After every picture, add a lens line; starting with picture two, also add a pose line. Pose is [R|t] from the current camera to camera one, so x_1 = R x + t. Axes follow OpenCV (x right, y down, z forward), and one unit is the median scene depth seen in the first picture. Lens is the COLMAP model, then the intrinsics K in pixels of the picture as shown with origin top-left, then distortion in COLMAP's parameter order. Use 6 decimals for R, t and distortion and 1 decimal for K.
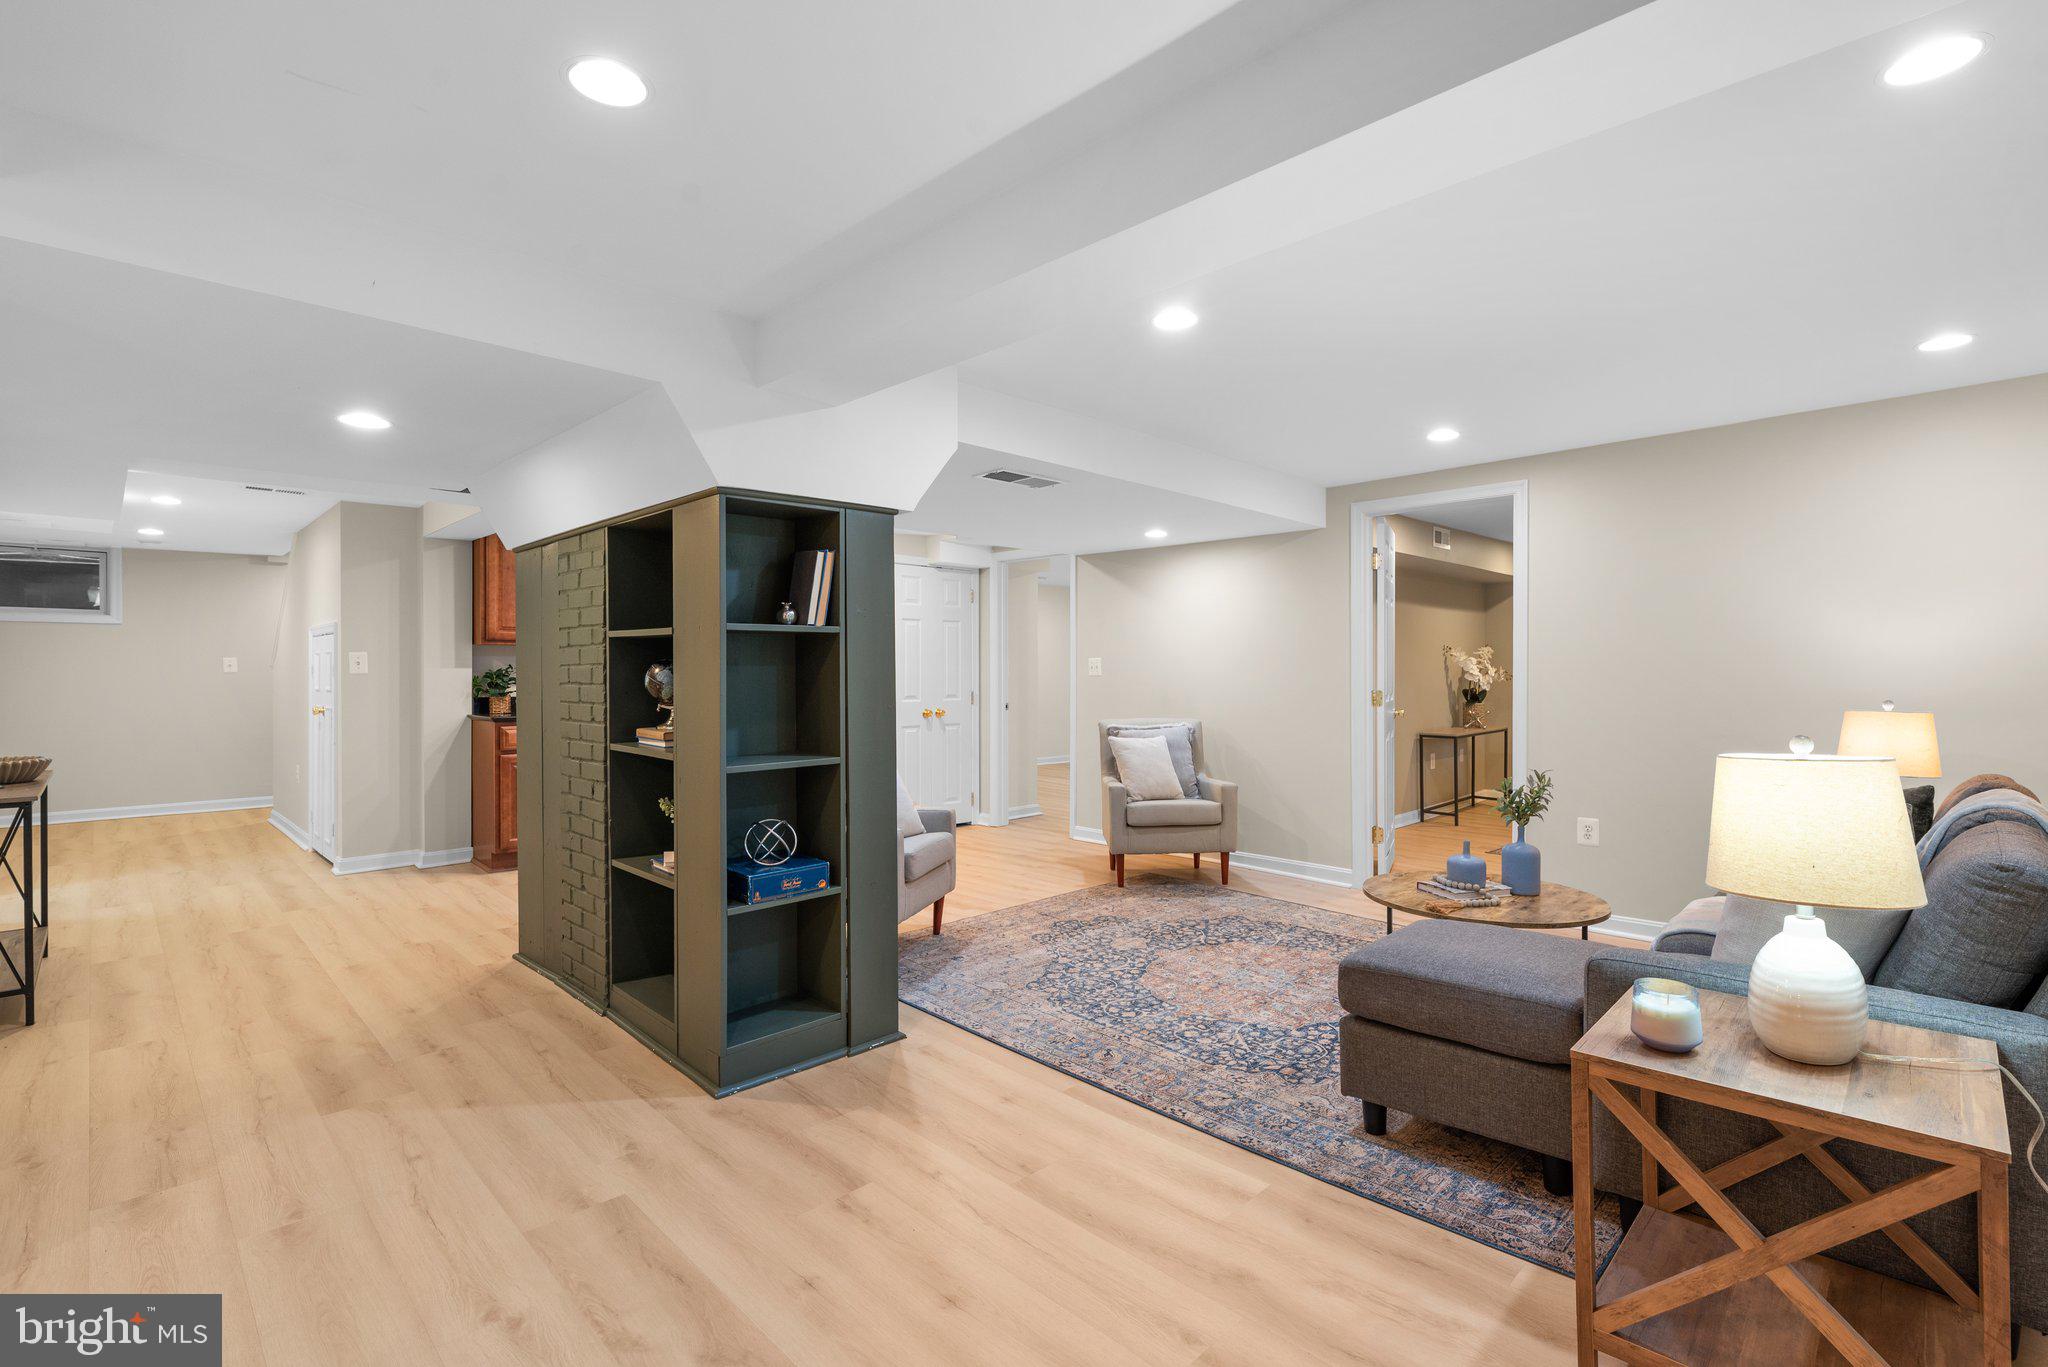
lens RADIAL K [[920.8, 0, 1021.7], [0, 920.8, 671.7], [0, 0, 1]] dist [0.004742, -0.002090]
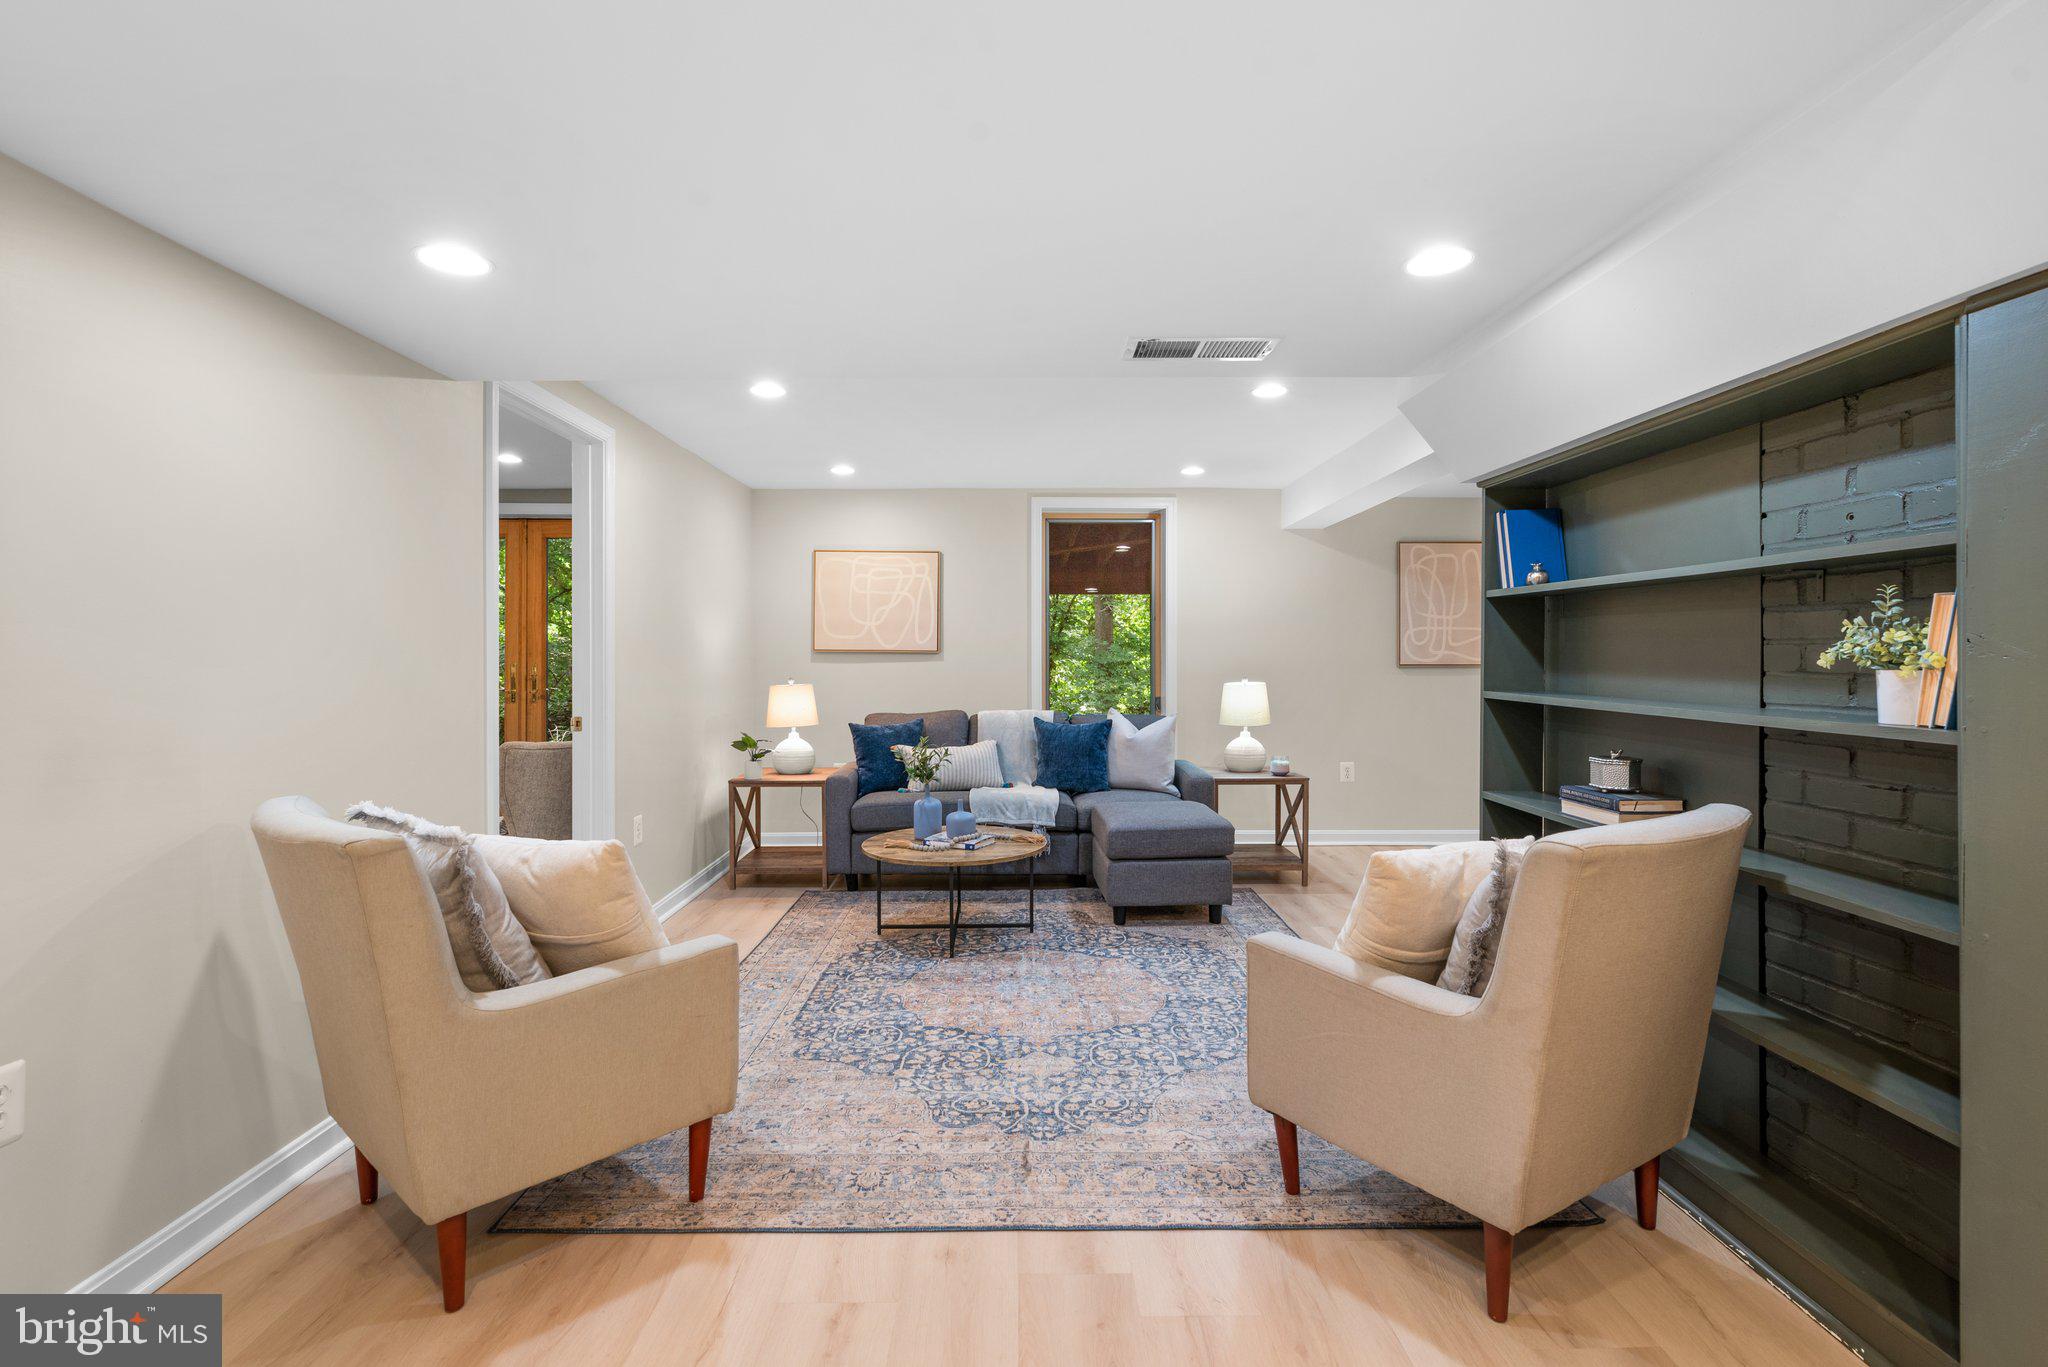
lens RADIAL K [[920.8, 0, 1011.8], [0, 920.8, 671.3], [0, 0, 1]] dist [0.004742, -0.002090]
pose [[-0.710594, -0.001618, 0.703601, -0.409011], [0.005989, 0.999947, 0.008349, 0.004075], [-0.703577, 0.010146, -0.710546, 1.796580]]
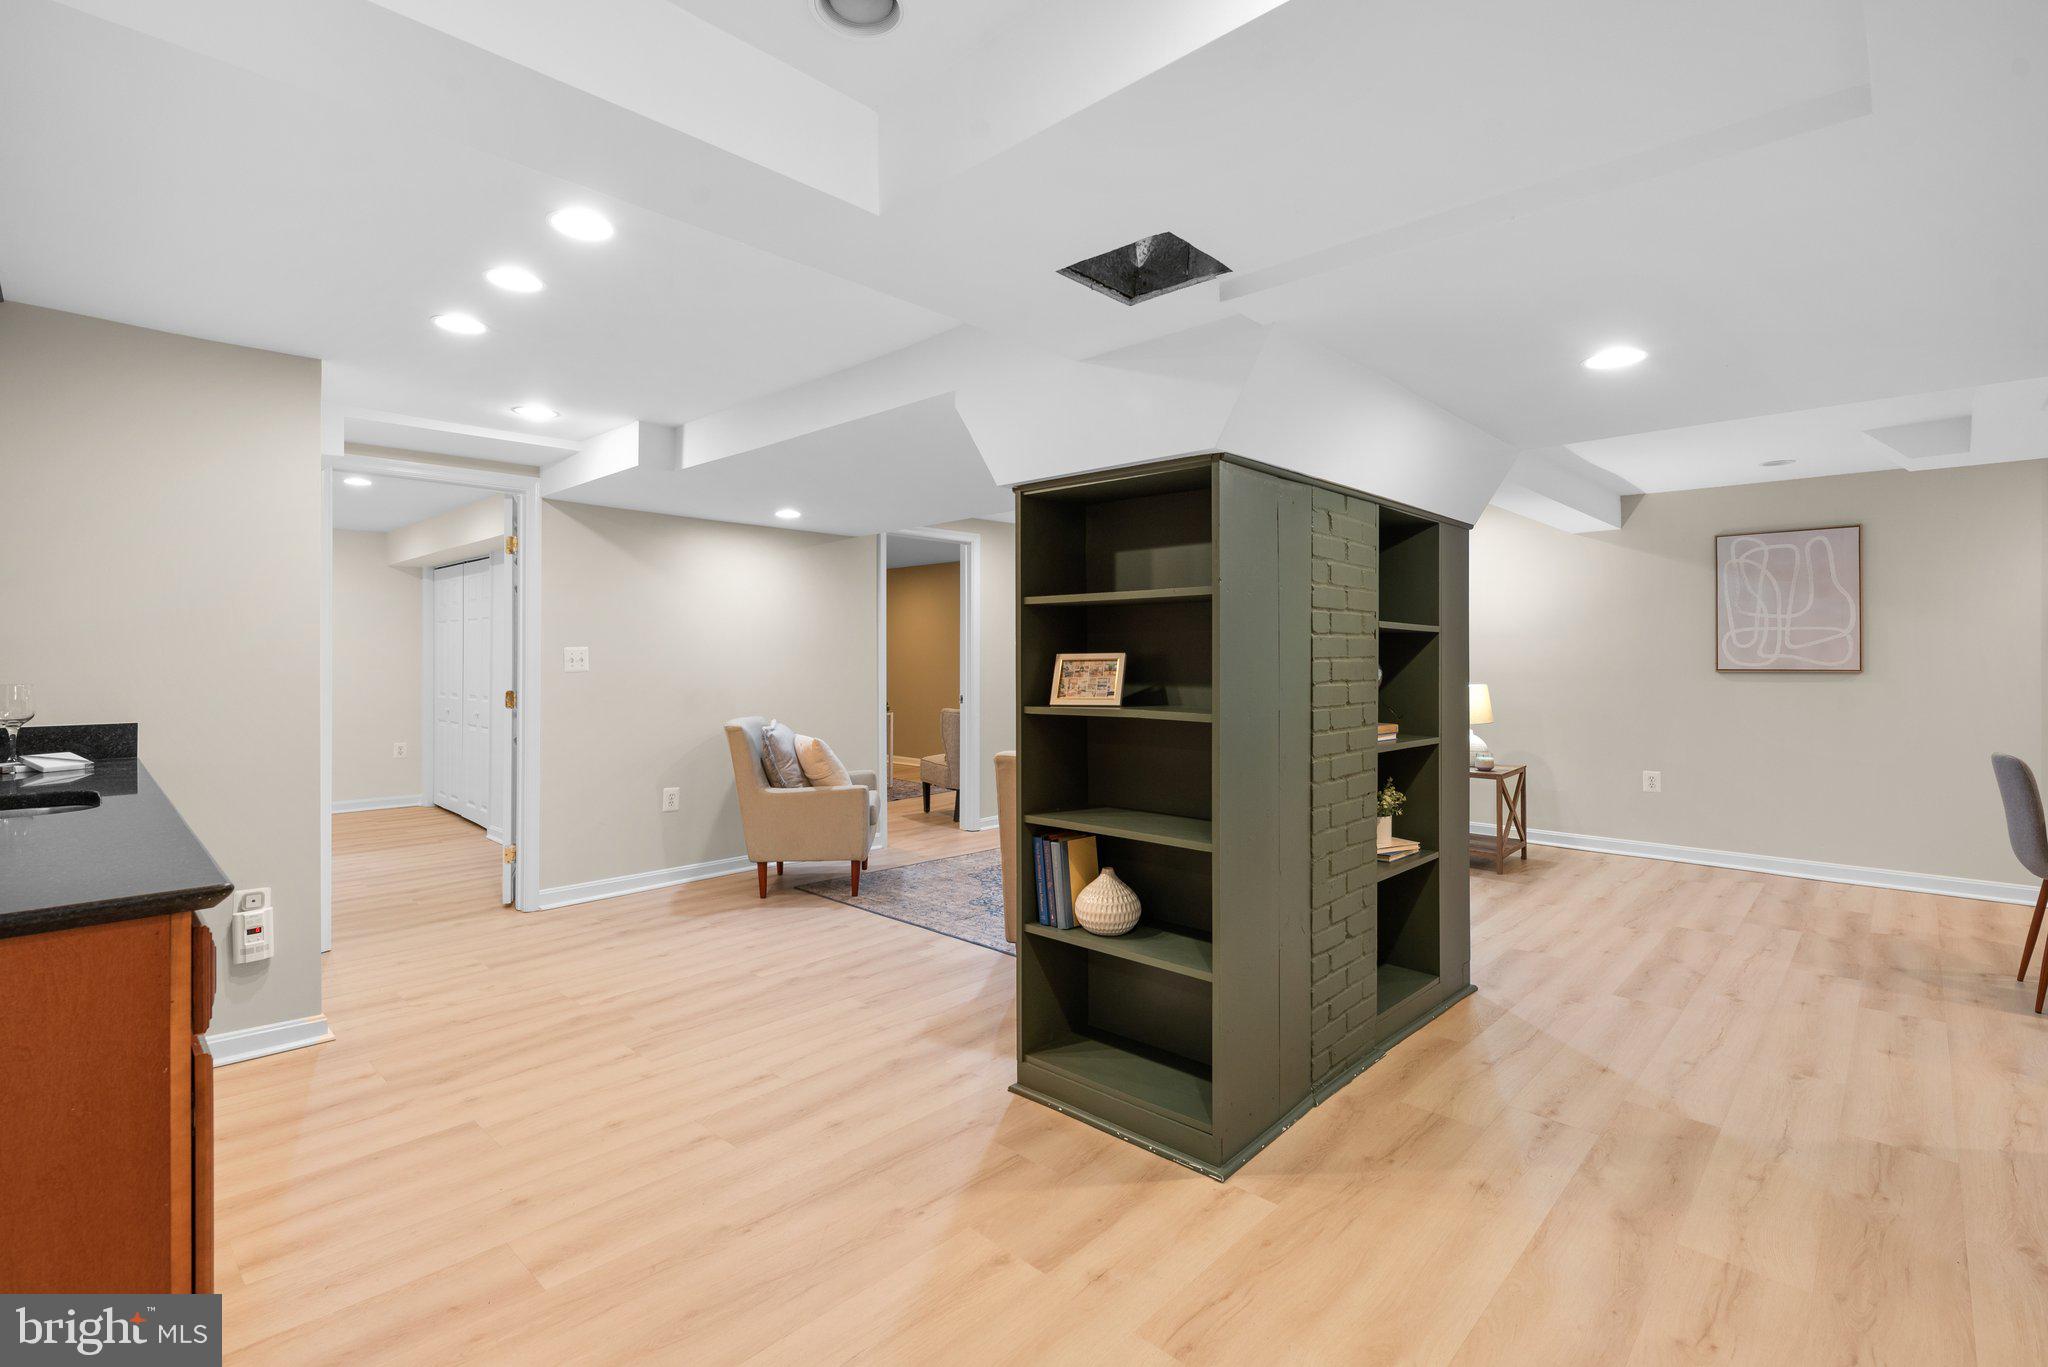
lens RADIAL K [[920.8, 0, 1024.8], [0, 920.8, 662.0], [0, 0, 1]] dist [0.004742, -0.002090]
pose [[-0.018542, 0.000739, 0.999828, -1.256382], [0.002410, 0.999997, -0.000694, -0.004149], [-0.999825, 0.002397, -0.018544, 1.281456]]
